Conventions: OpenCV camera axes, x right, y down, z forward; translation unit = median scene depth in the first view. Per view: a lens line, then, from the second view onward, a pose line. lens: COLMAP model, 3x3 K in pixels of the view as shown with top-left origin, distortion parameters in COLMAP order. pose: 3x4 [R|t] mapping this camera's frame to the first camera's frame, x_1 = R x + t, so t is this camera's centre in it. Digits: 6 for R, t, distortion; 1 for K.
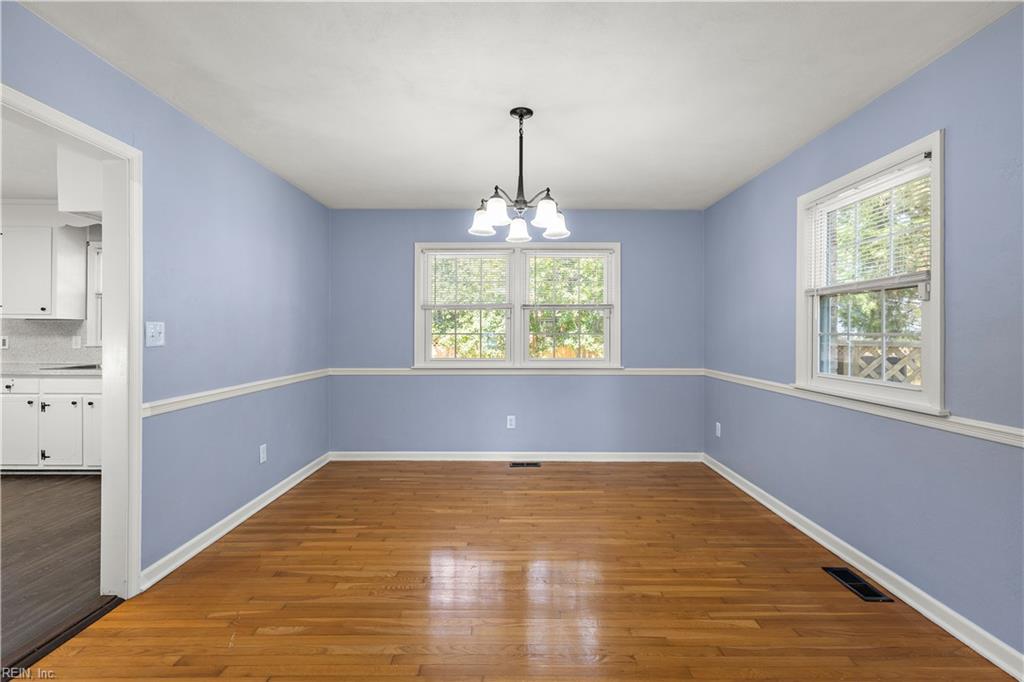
lens RADIAL K [[475.0, 0, 514.8], [0, 475.0, 334.0], [0, 0, 1]] dist [0.000949, 0.000536]
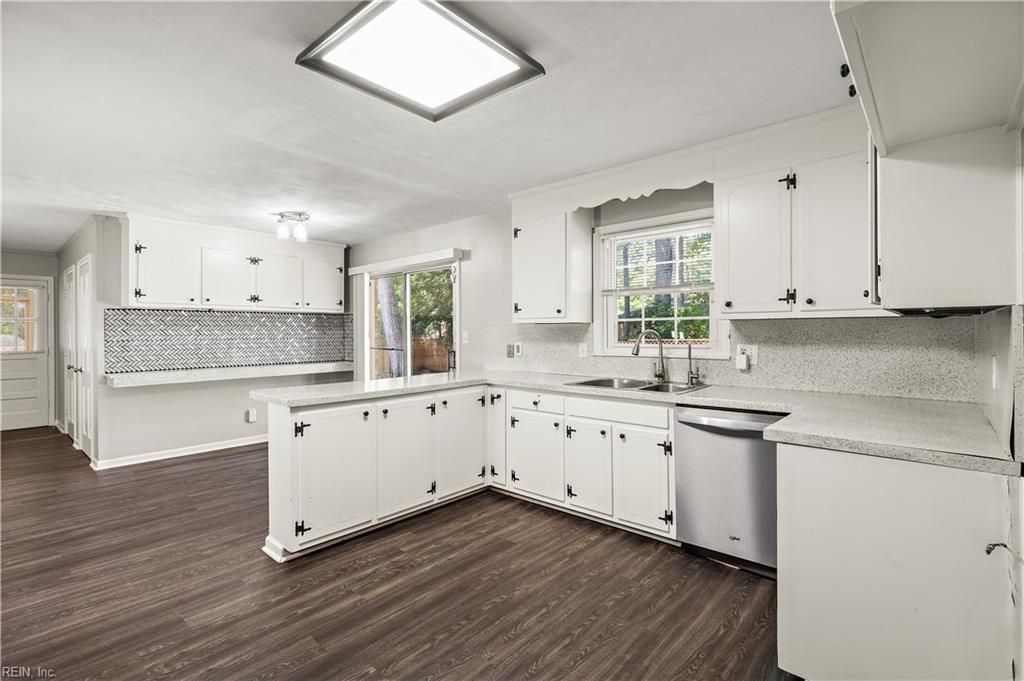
lens RADIAL K [[475.0, 0, 514.8], [0, 475.0, 333.5], [0, 0, 1]] dist [0.000949, 0.000536]
pose [[0.751710, -0.006316, -0.659464, -0.634004], [0.008768, 0.999961, 0.000417, -0.018054], [0.659436, -0.006095, 0.751736, 0.401099]]
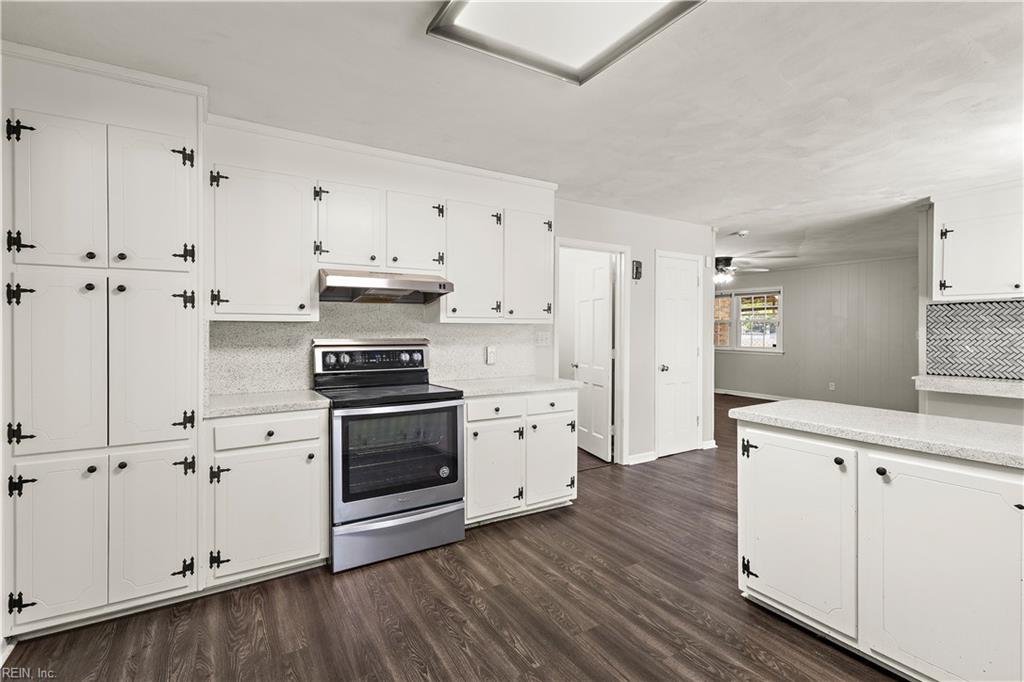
lens RADIAL K [[475.0, 0, 514.8], [0, 475.0, 334.0], [0, 0, 1]] dist [0.000949, 0.000536]
pose [[-0.853682, -0.001197, -0.520794, -0.810155], [-0.002312, 0.999996, 0.001491, -0.020104], [0.520790, 0.002477, -0.853681, 1.163203]]
